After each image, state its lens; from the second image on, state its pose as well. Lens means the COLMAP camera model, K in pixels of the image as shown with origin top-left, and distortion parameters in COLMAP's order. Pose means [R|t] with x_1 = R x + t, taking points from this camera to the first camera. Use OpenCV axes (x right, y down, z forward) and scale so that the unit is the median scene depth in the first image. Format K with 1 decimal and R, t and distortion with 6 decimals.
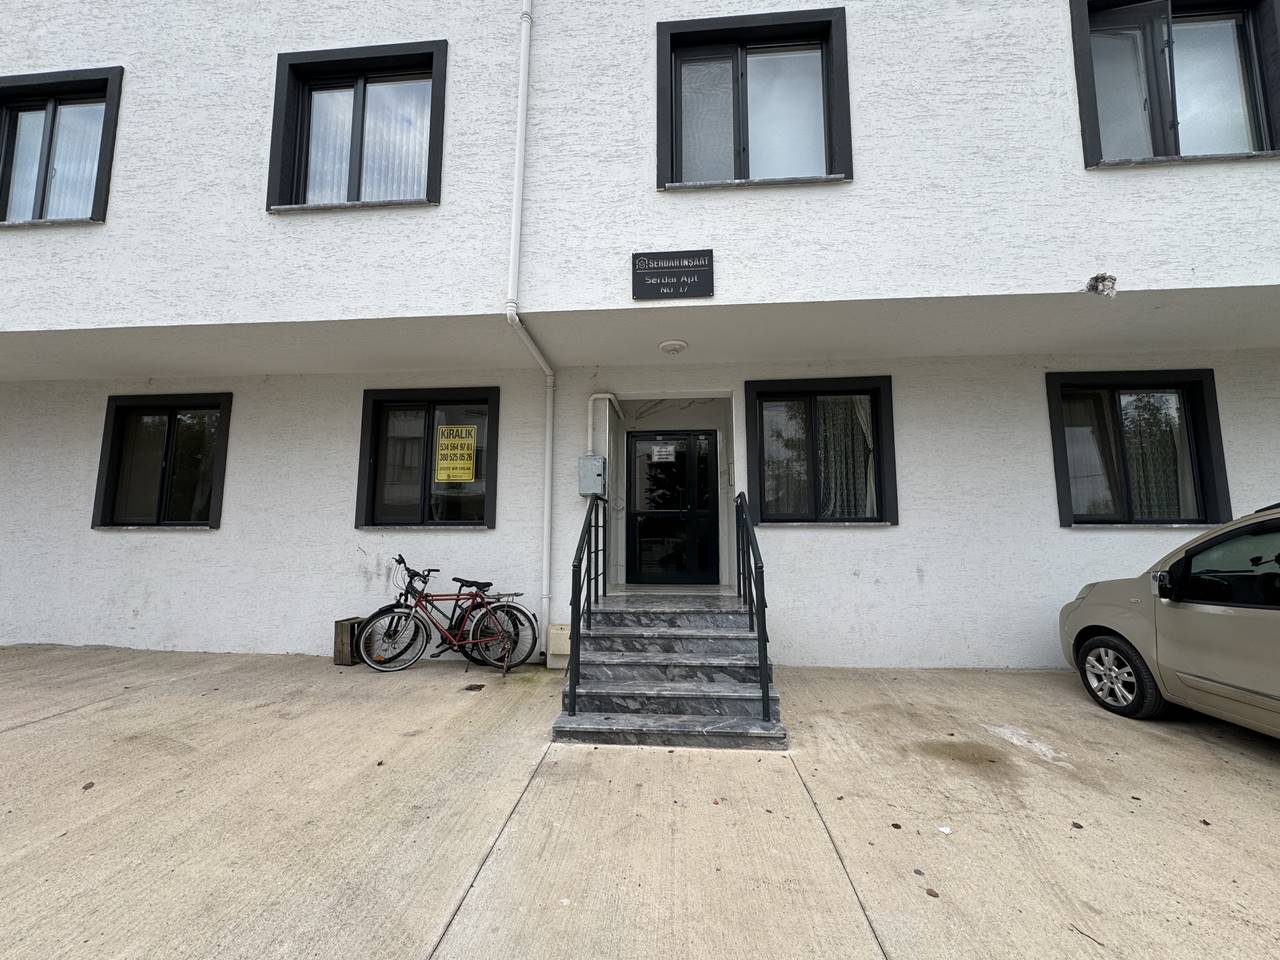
lens RADIAL K [[508.7, 0, 639.3], [0, 508.7, 479.7], [0, 0, 1]] dist [-0.003993, 0.000970]
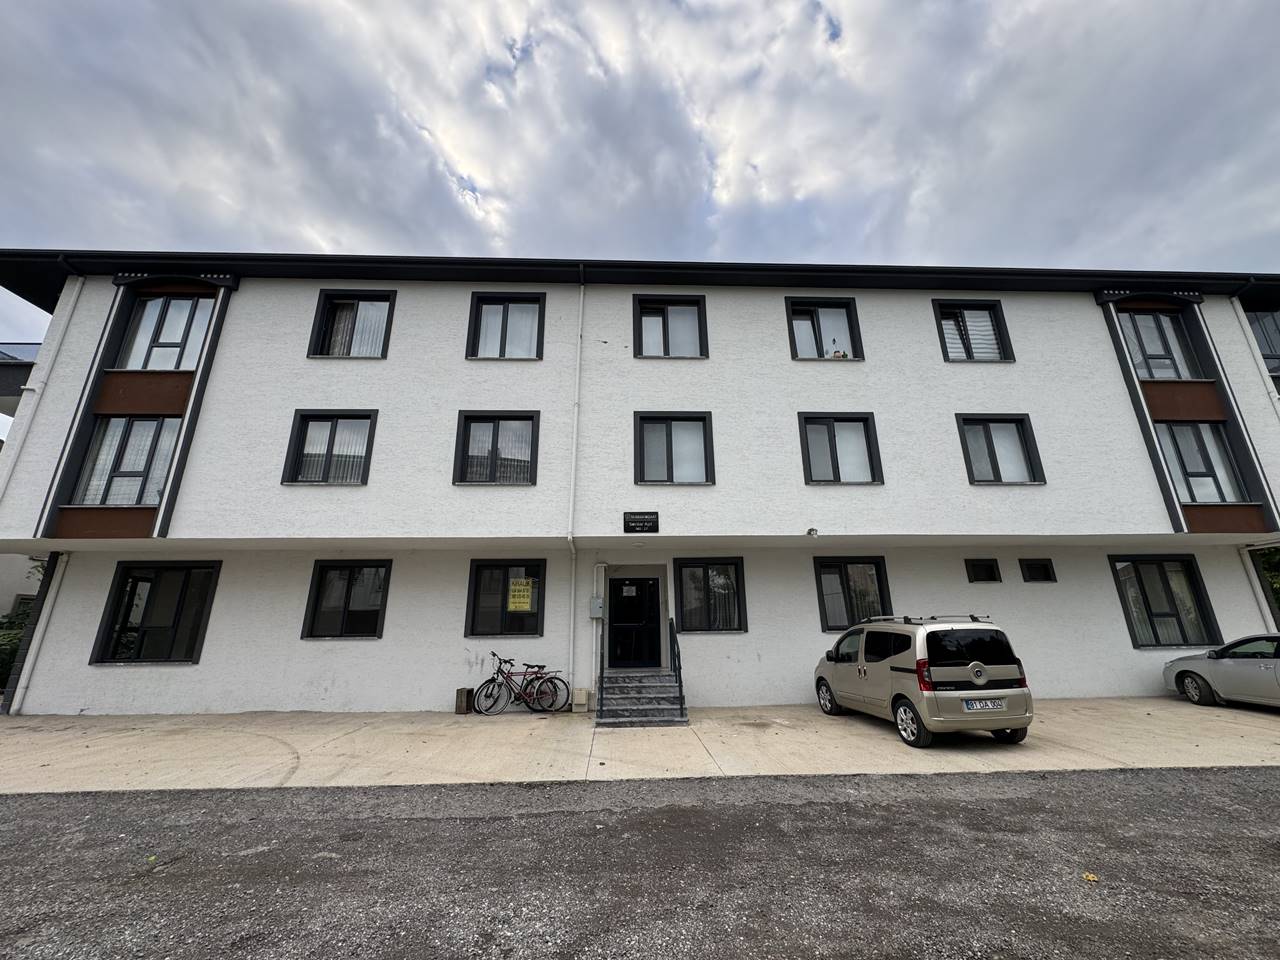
lens RADIAL K [[508.7, 0, 639.5], [0, 508.7, 481.5], [0, 0, 1]] dist [-0.003993, 0.000970]
pose [[0.992326, 0.024525, 0.121195, -0.208334], [-0.001092, 0.981833, -0.189743, -0.132193], [-0.123647, 0.188154, 0.974325, -1.185859]]
